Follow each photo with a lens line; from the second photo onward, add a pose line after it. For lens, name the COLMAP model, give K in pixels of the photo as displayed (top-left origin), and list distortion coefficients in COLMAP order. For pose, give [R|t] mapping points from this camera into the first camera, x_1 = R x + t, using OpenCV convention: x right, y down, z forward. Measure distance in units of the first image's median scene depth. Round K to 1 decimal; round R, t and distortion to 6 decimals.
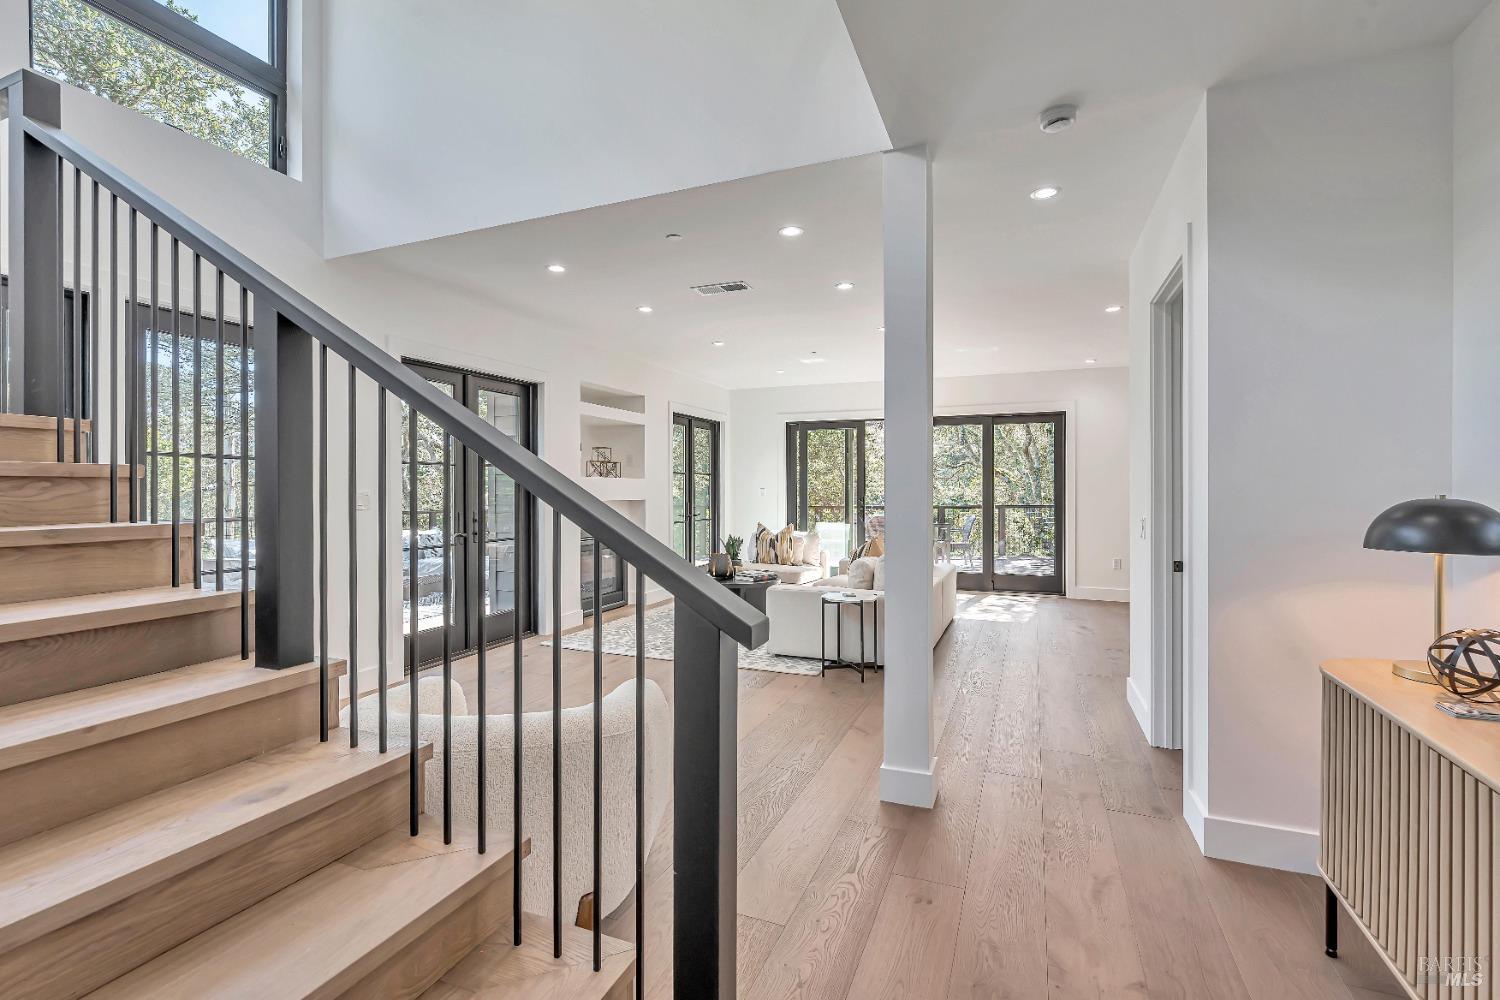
lens RADIAL K [[684.3, 0, 750.2], [0, 684.3, 495.3], [0, 0, 1]] dist [-0.000487, -0.000004]
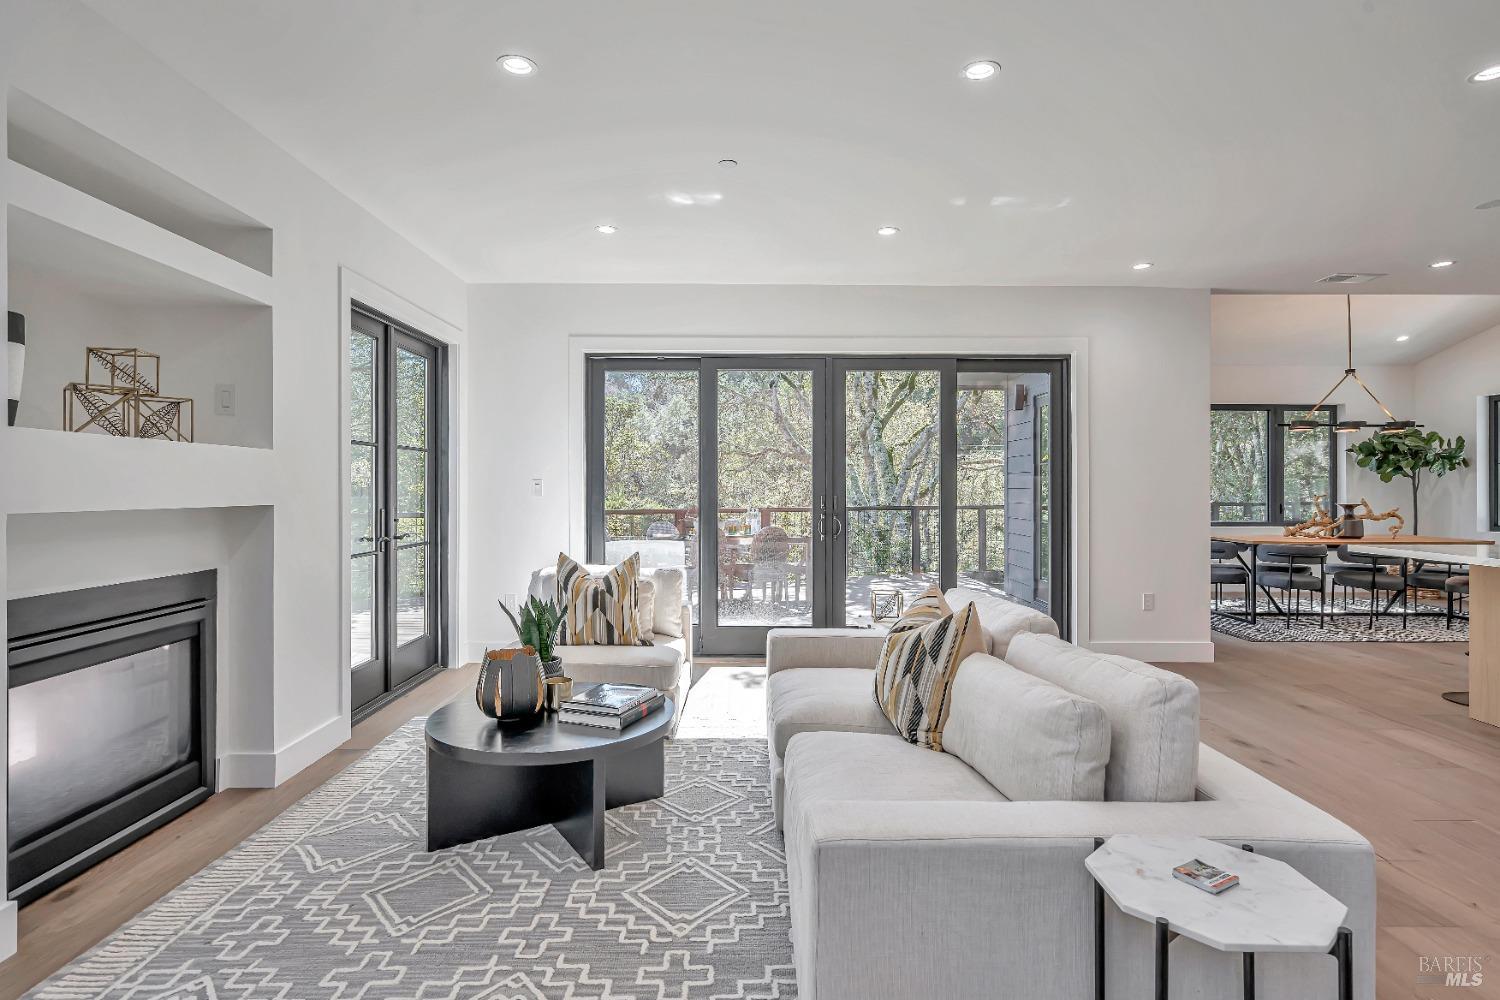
lens RADIAL K [[781.9, 0, 750.6], [0, 781.9, 488.3], [0, 0, 1]] dist [0.005139, 0.000803]
pose [[0.920008, 0.000683, 0.391898, -0.077647], [0.002389, 0.999970, -0.007351, 0.000532], [-0.391891, 0.007699, 0.919979, 0.480726]]
